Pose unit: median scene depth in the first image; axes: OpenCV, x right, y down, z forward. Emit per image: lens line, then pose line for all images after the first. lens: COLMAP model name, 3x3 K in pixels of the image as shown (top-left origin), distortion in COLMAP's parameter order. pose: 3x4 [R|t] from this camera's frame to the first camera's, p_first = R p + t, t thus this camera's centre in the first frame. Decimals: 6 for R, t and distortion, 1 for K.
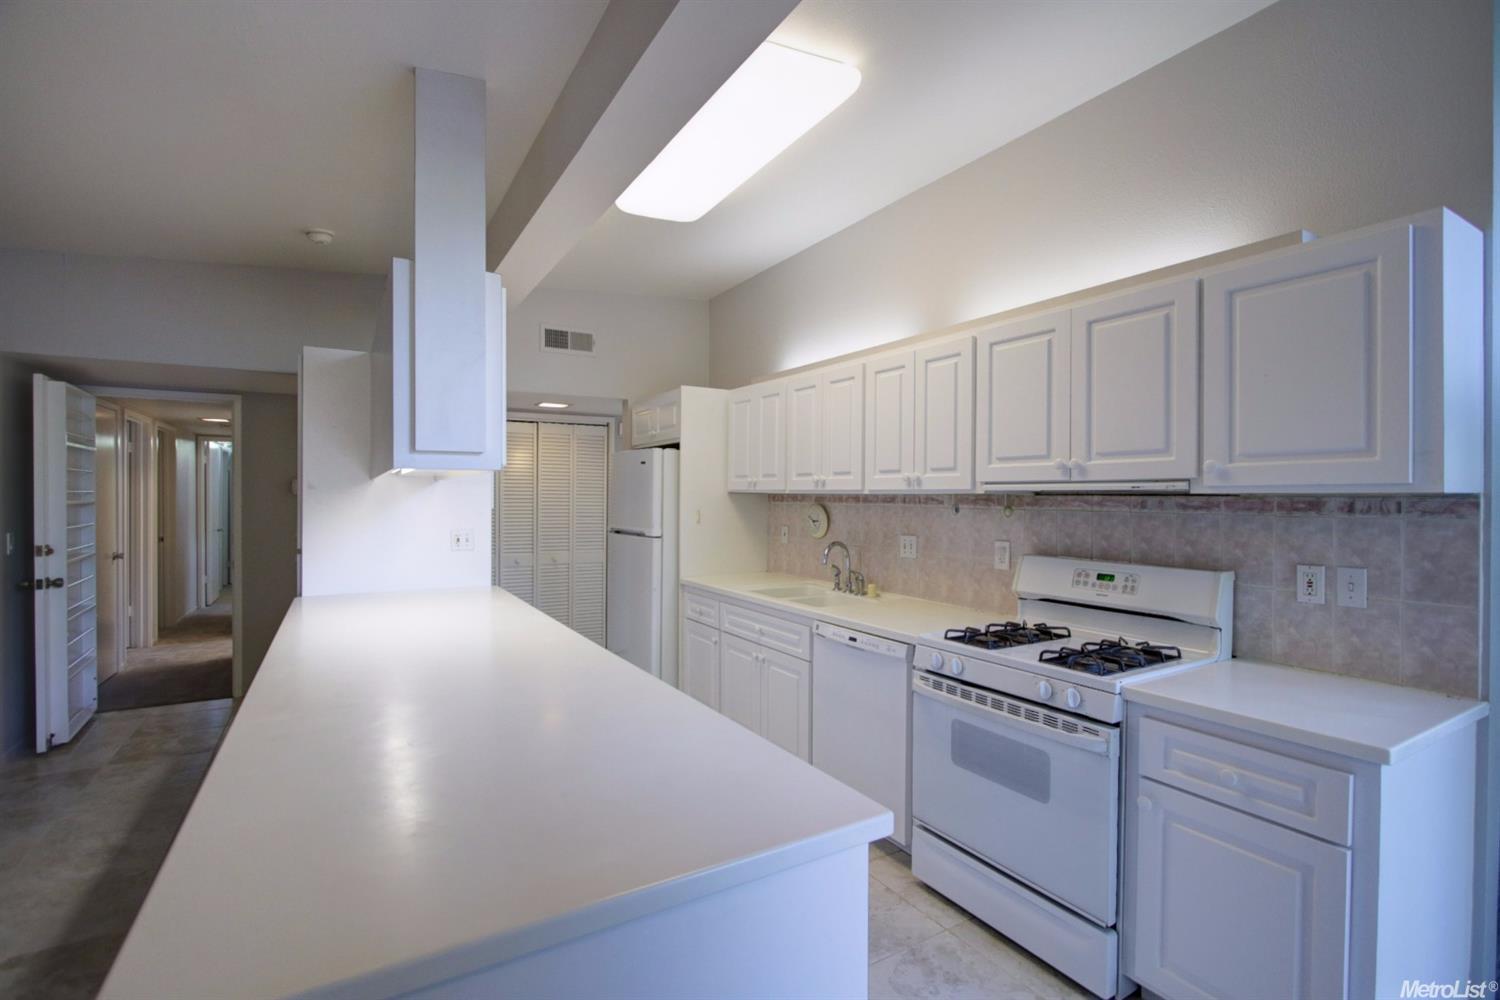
lens RADIAL K [[701.7, 0, 750.0], [0, 701.7, 500.0], [0, 0, 1]] dist [-0.016532, -0.000096]
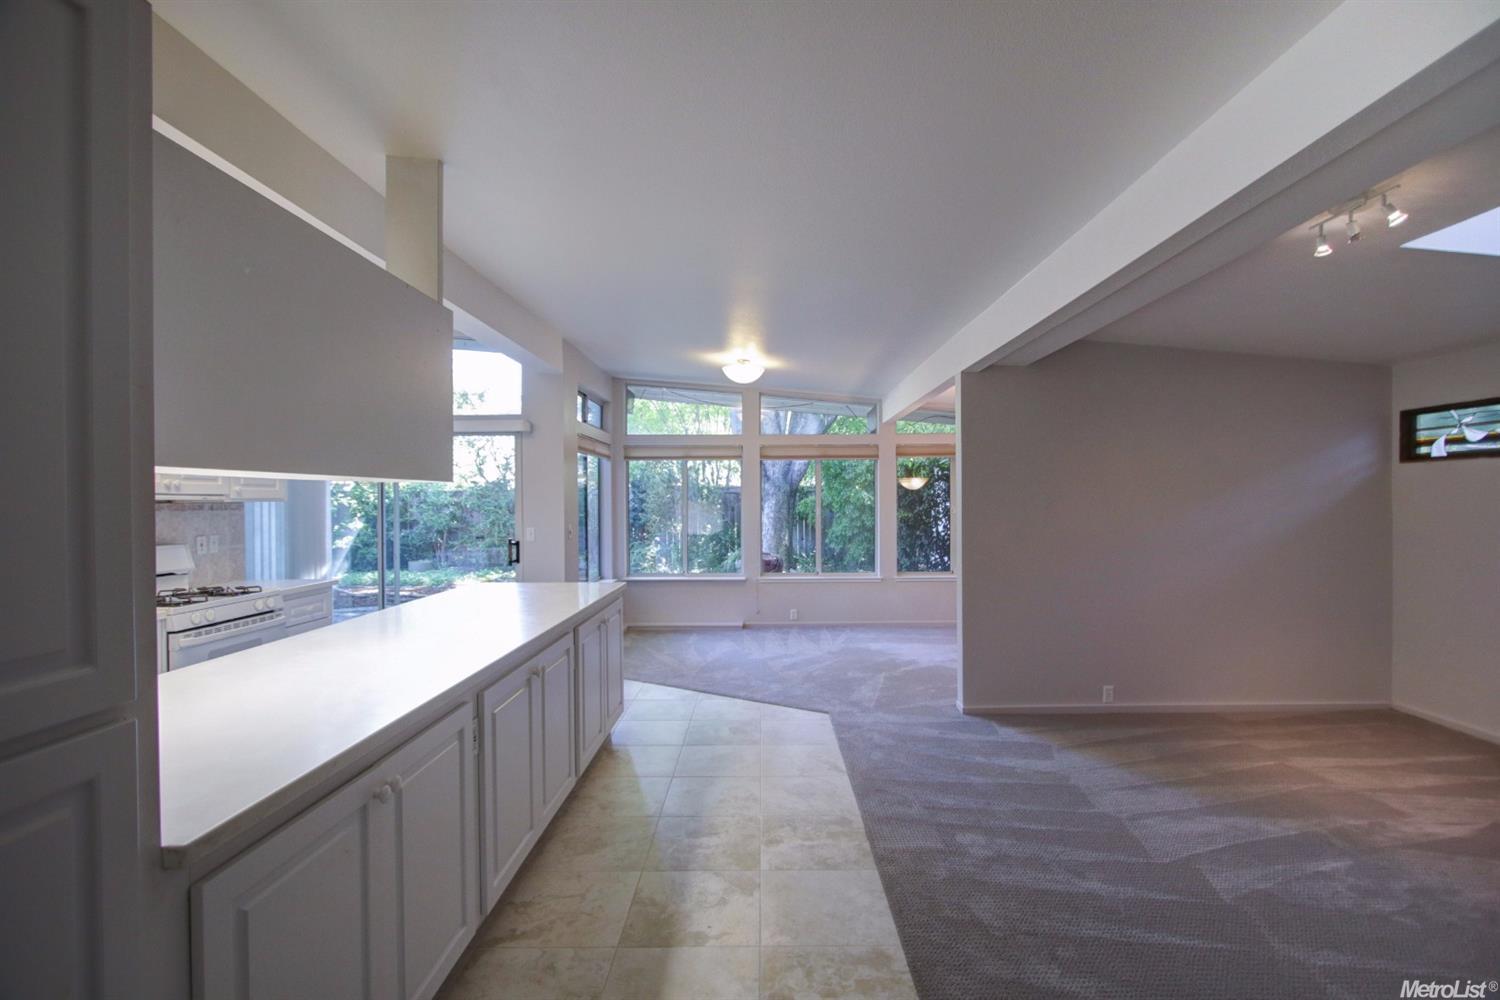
lens RADIAL K [[686.8, 0, 734.2], [0, 686.8, 520.4], [0, 0, 1]] dist [0.001939, 0.000433]
pose [[-0.839653, -0.015926, 0.542890, -1.462400], [0.001503, 0.999498, 0.031645, -0.015491], [-0.543121, 0.027386, -0.839207, 1.618502]]
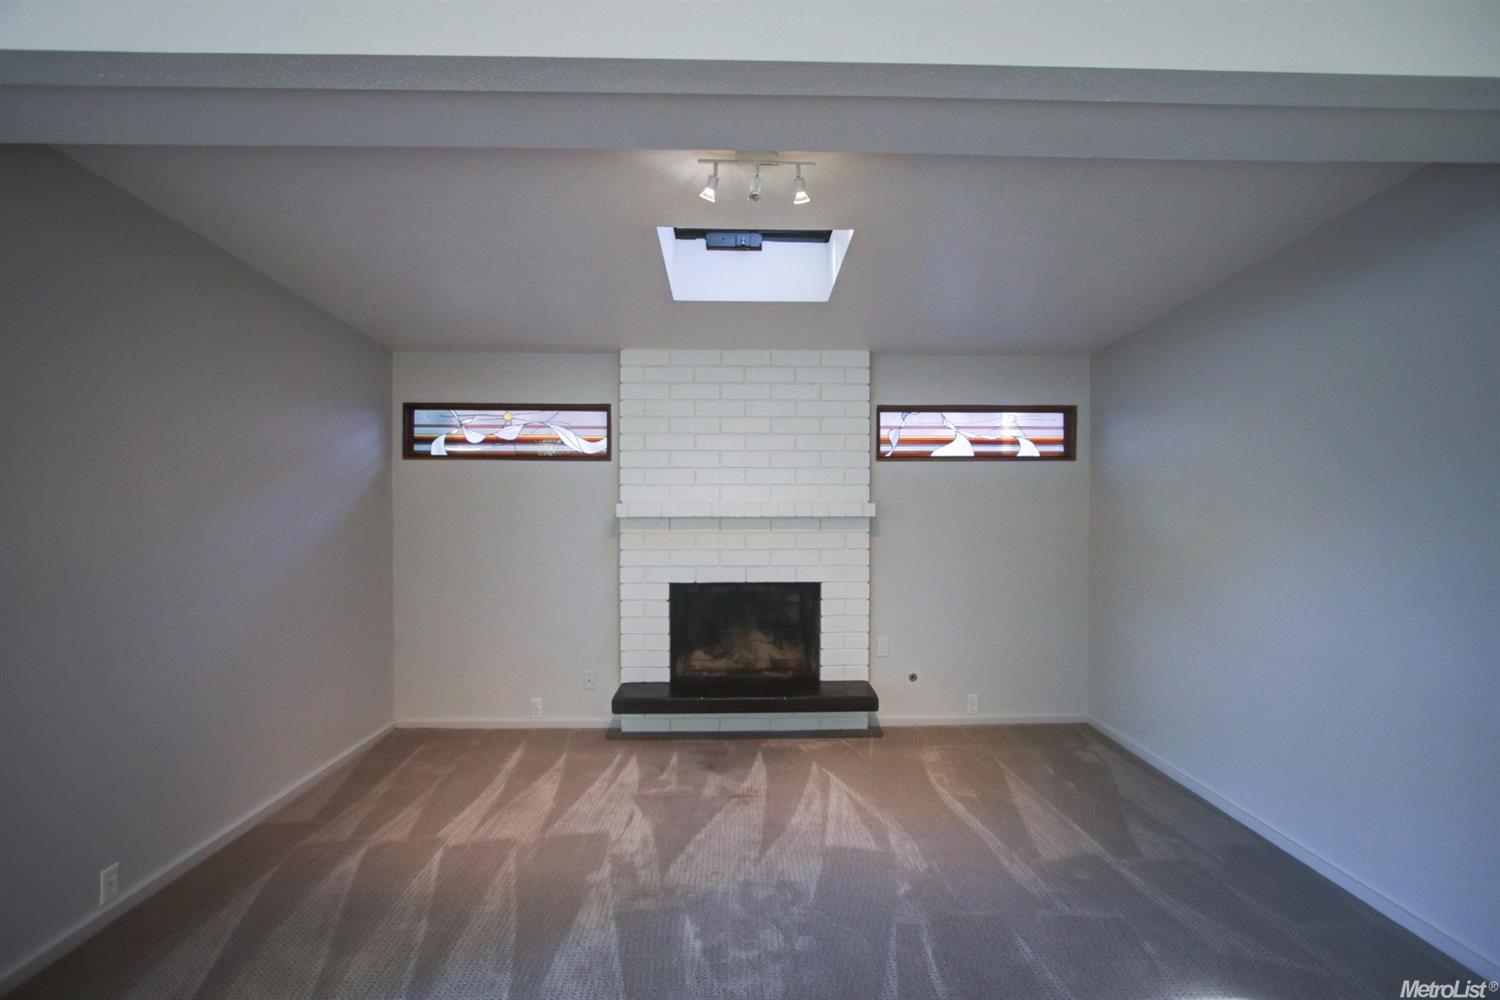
lens RADIAL K [[686.7, 0, 798.6], [0, 686.7, 503.4], [0, 0, 1]] dist [-0.015786, 0.000264]
pose [[-0.481174, -0.000695, -0.876625, -0.947849], [-0.005480, 0.999983, 0.002215, -0.009020], [0.876608, 0.005870, -0.481169, 0.760830]]
